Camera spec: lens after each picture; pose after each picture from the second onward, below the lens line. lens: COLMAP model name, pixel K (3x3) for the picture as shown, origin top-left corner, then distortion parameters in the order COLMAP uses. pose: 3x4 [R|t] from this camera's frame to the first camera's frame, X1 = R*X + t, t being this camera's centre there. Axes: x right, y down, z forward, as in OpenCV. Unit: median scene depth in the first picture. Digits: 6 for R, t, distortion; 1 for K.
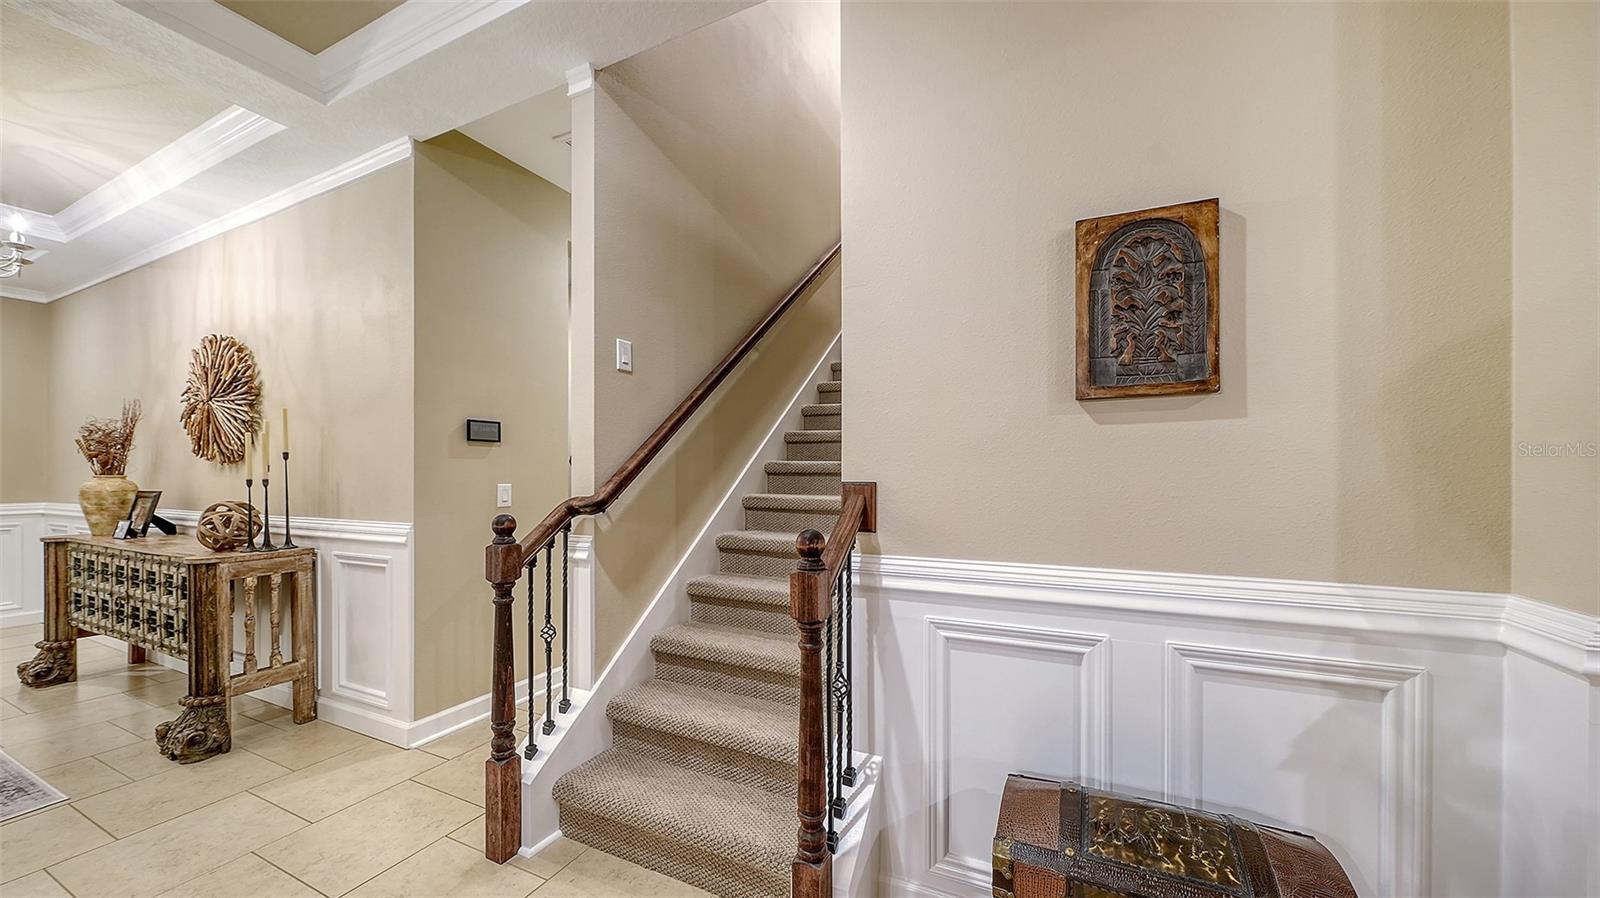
lens RADIAL K [[564.9, 0, 798.7], [0, 564.9, 464.8], [0, 0, 1]] dist [0.002098, 0.000150]
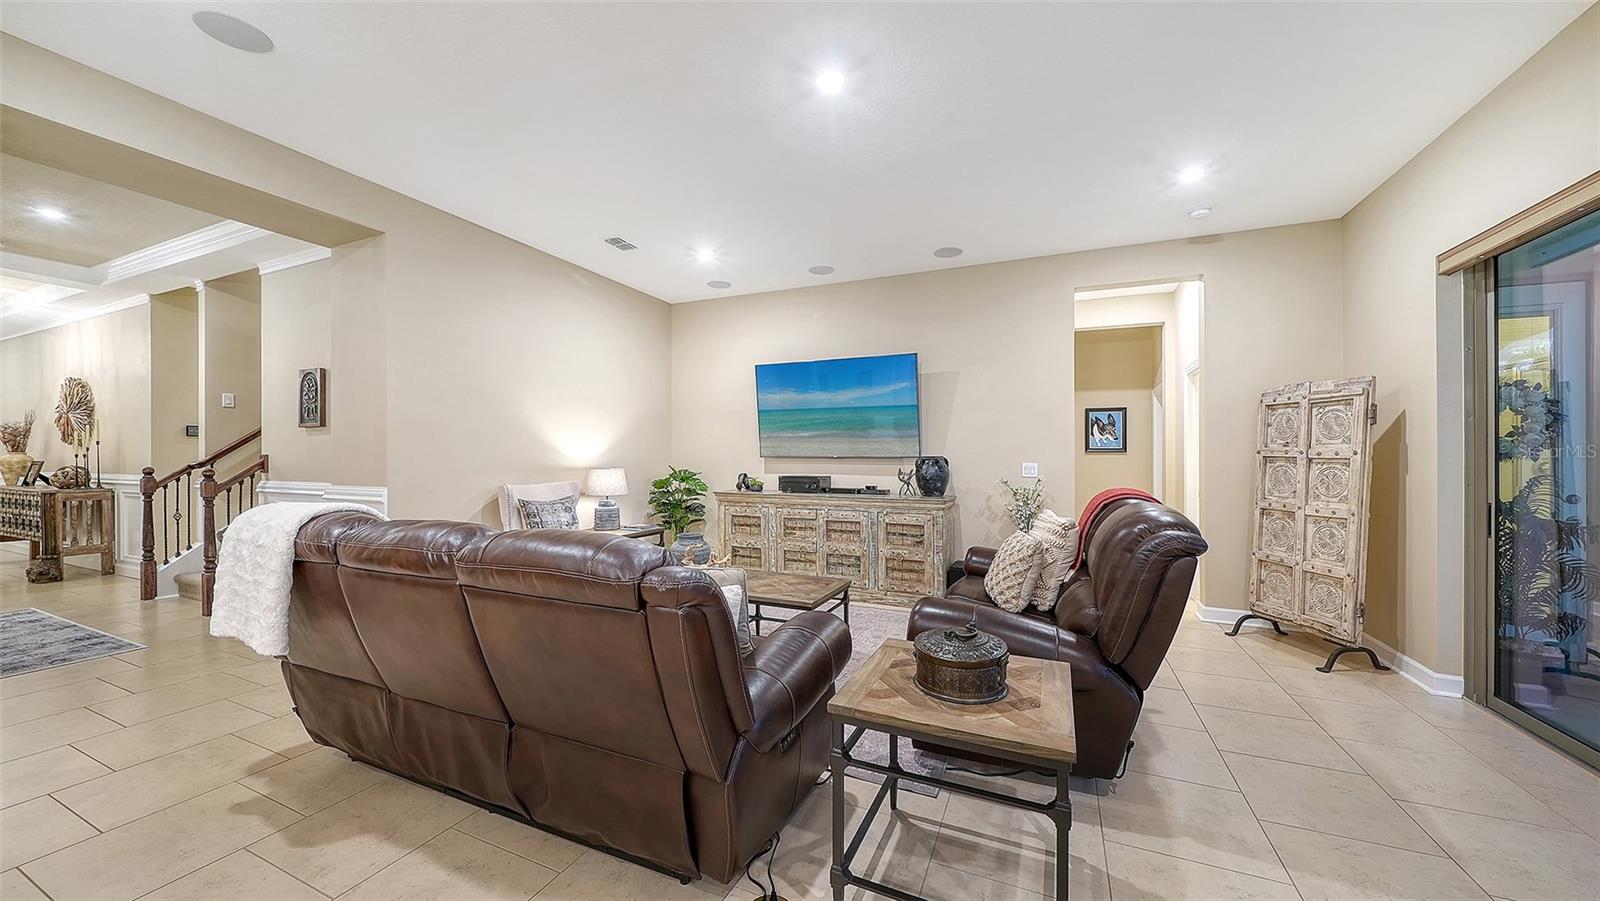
lens RADIAL K [[562.4, 0, 800.4], [0, 562.4, 455.0], [0, 0, 1]] dist [0.000047, 0.000000]
pose [[0.999798, 0.005387, 0.019379, 1.549879], [-0.005518, 0.999962, 0.006712, 0.000604], [-0.019342, -0.006818, 0.999790, -1.045104]]
